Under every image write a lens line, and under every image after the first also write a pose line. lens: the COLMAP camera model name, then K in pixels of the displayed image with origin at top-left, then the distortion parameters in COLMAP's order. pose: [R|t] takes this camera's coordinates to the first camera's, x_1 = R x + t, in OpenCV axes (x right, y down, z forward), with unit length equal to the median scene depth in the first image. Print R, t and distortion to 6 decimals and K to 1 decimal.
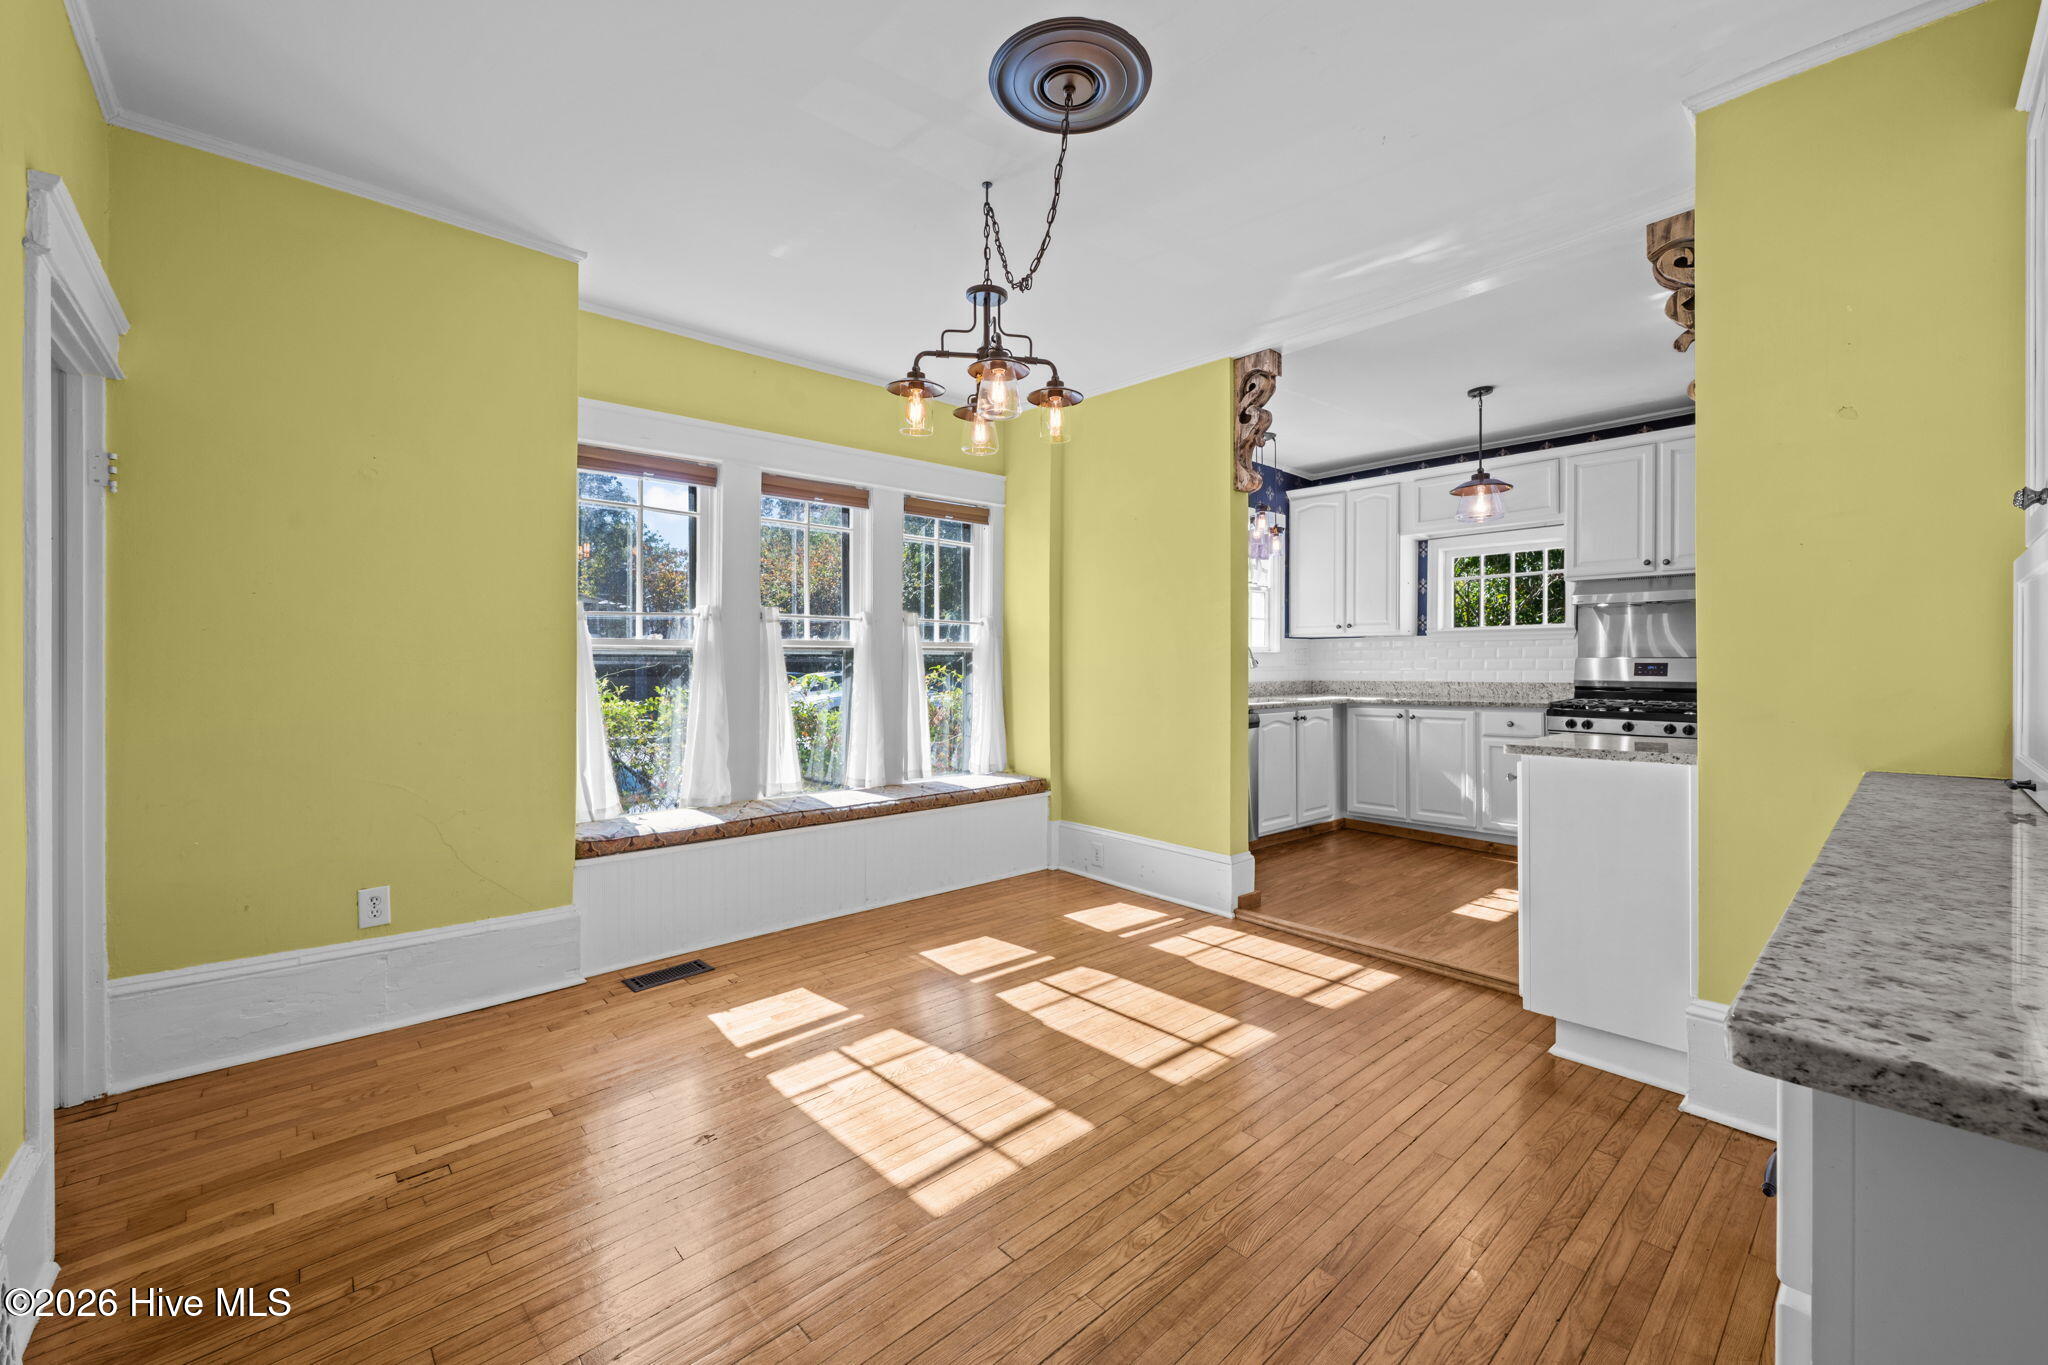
lens RADIAL K [[830.5, 0, 1023.2], [0, 830.5, 674.5], [0, 0, 1]] dist [0.000843, -0.000112]
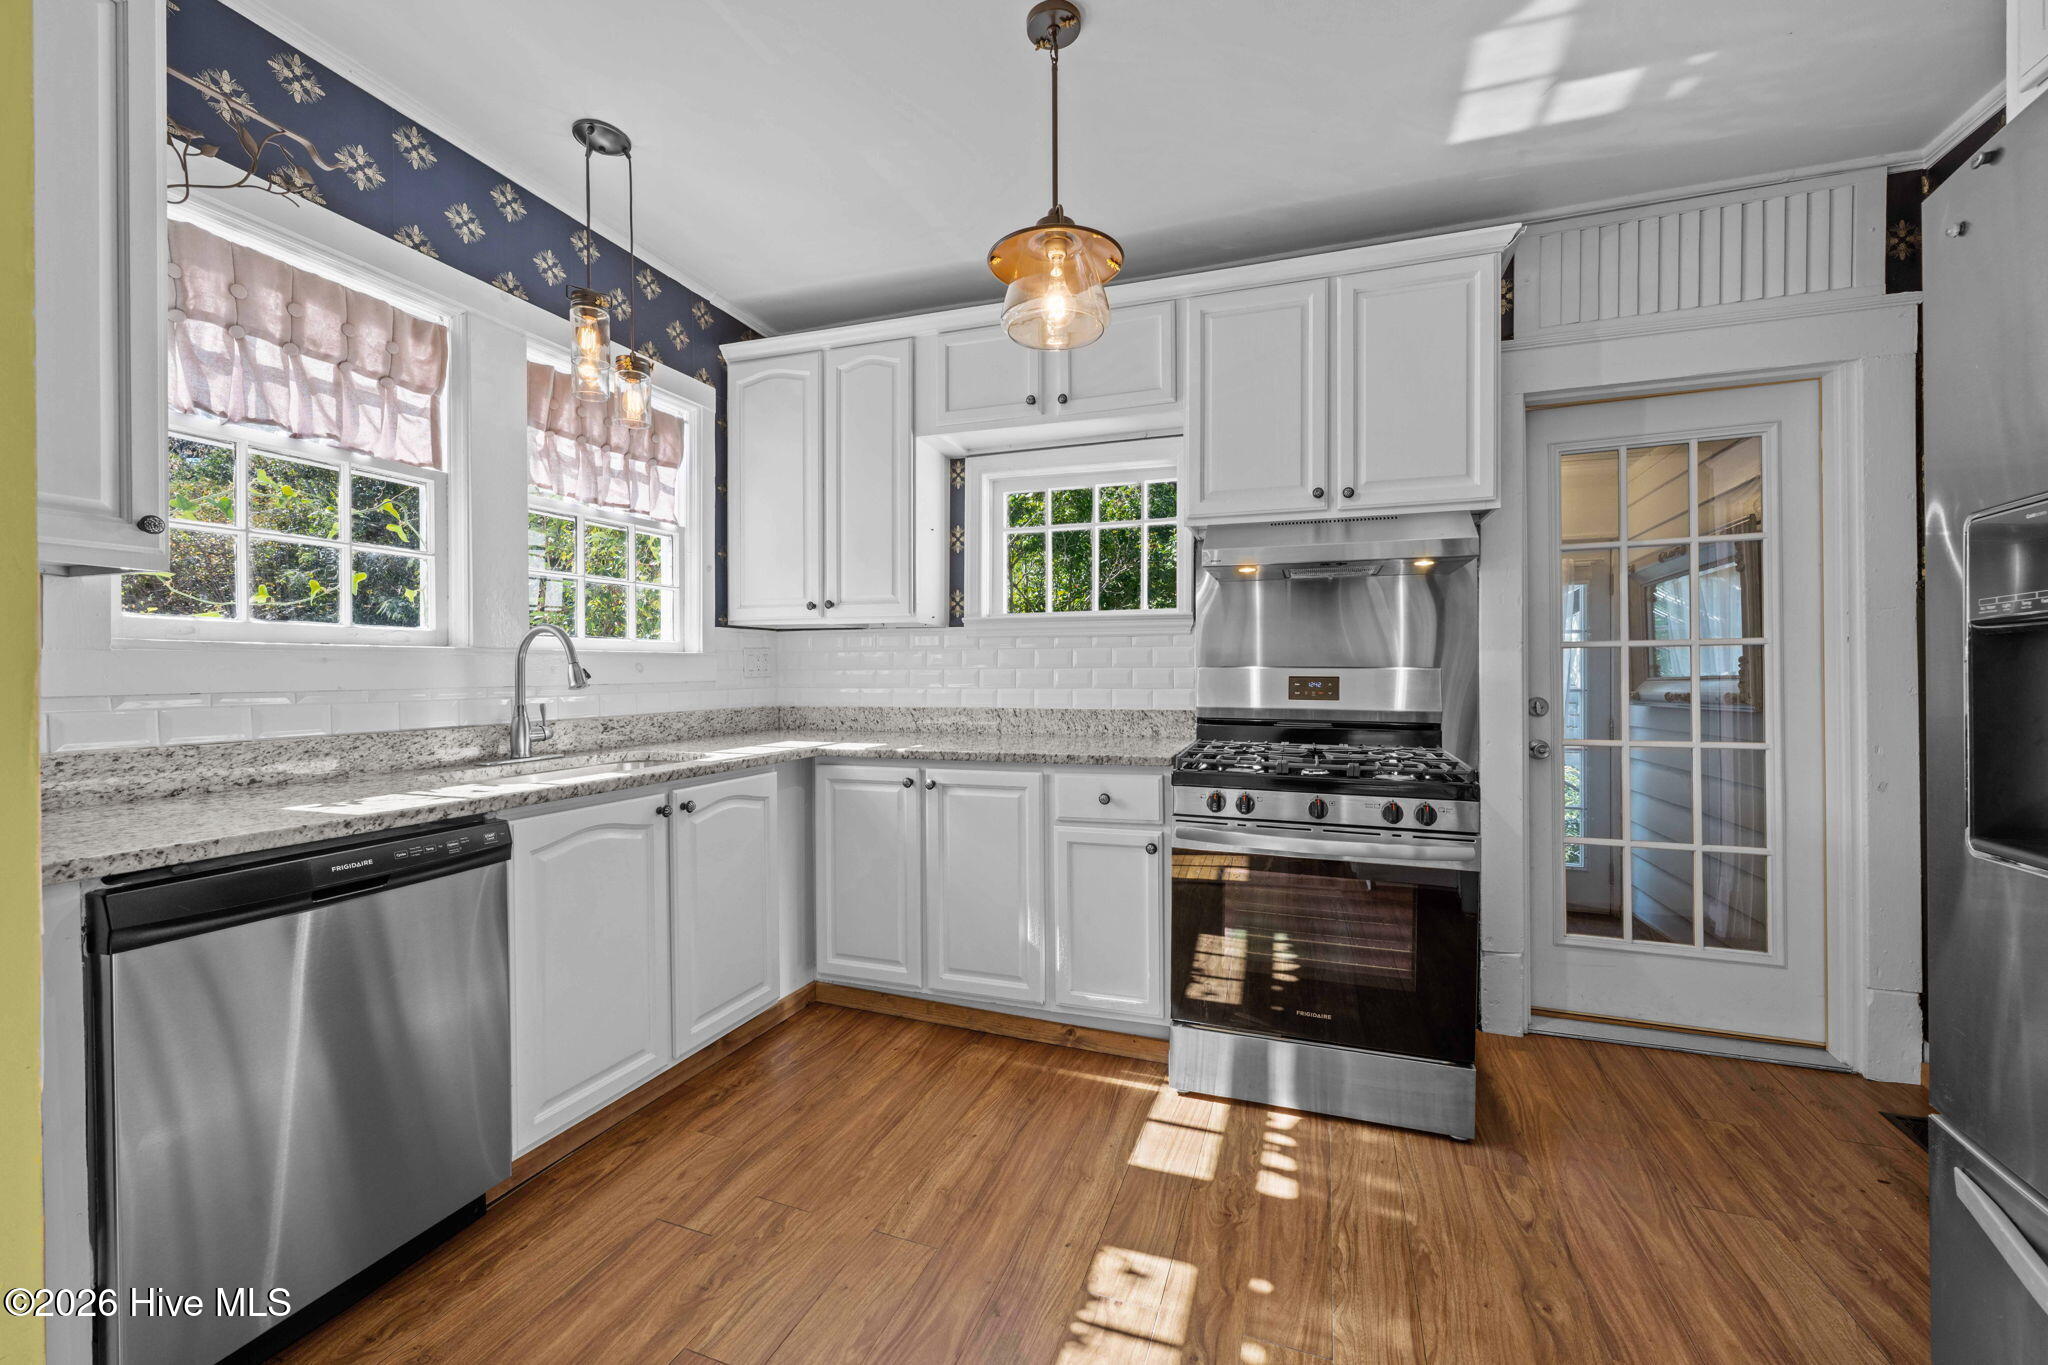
lens RADIAL K [[830.5, 0, 1025.2], [0, 830.5, 679.5], [0, 0, 1]] dist [0.000843, -0.000112]
pose [[0.882364, -0.001897, 0.470563, 0.280810], [0.004578, 0.999979, -0.004553, -0.009199], [-0.470545, 0.006172, 0.882354, 0.527948]]
